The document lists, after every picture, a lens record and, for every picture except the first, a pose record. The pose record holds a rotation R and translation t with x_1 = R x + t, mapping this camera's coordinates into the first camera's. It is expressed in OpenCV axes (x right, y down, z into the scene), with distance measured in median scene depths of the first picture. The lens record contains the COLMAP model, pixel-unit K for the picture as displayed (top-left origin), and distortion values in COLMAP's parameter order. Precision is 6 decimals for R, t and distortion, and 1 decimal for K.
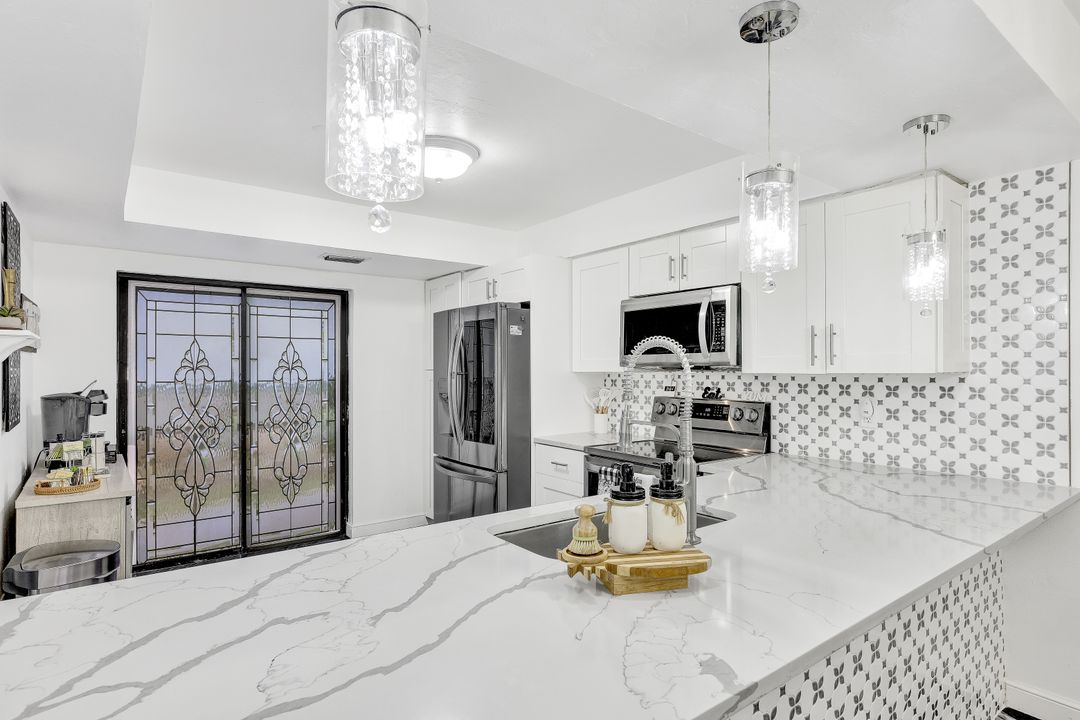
lens RADIAL K [[579.2, 0, 539.5], [0, 579.2, 368.7], [0, 0, 1]] dist [0.001130, -0.000185]
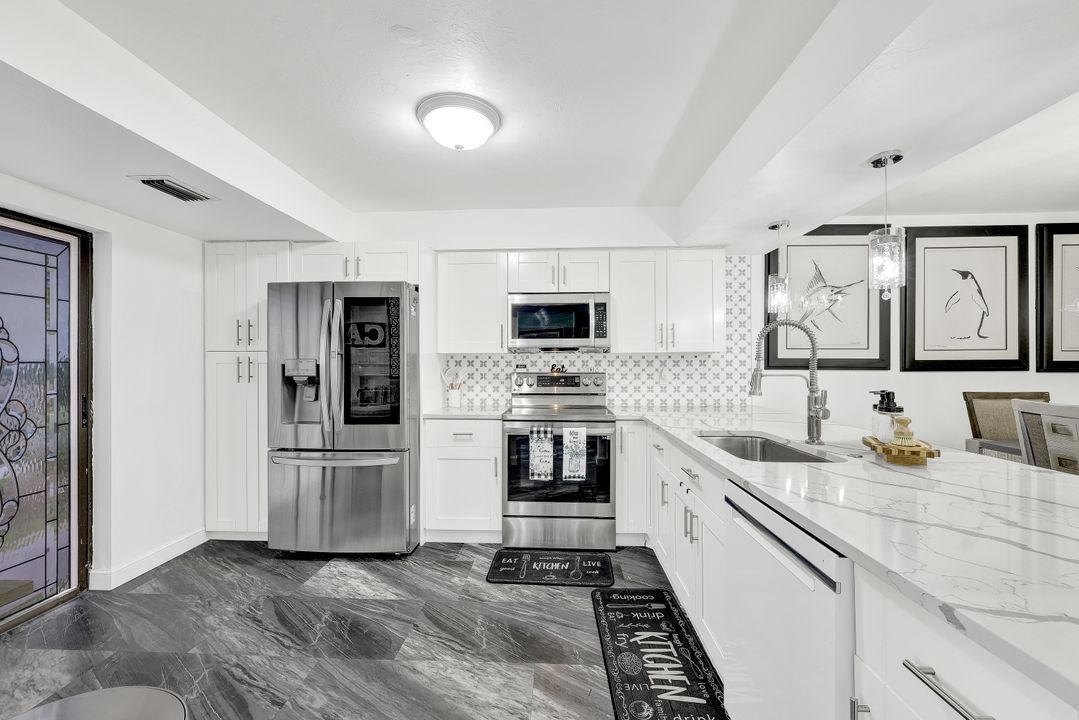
lens RADIAL K [[438.0, 0, 541.6], [0, 438.0, 360.0], [0, 0, 1]] dist [-0.003366, 0.000168]
pose [[0.633885, 0.005010, 0.773411, -0.588448], [0.001756, 0.999967, -0.007917, 0.032131], [-0.773425, 0.006376, 0.633855, 0.388922]]
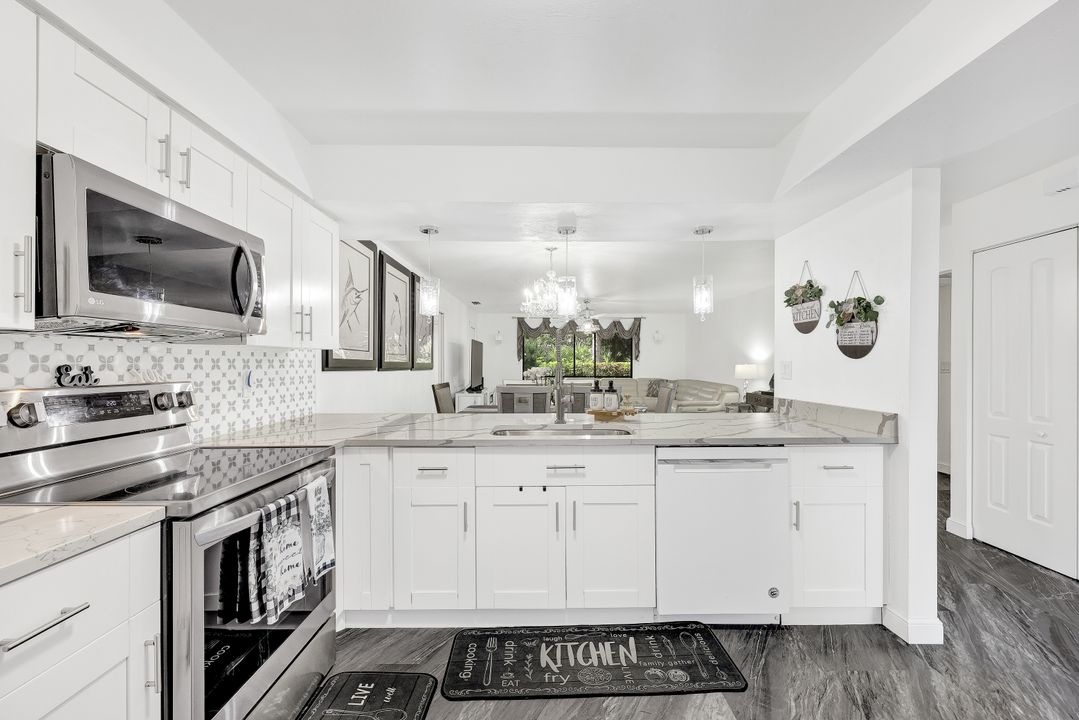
lens RADIAL K [[438.0, 0, 546.8], [0, 438.0, 363.0], [0, 0, 1]] dist [-0.003366, 0.000168]
pose [[-0.806762, 0.003572, 0.590865, -0.342666], [0.001440, 0.999991, -0.004078, 0.034834], [-0.590874, -0.002439, -0.806760, 1.156585]]
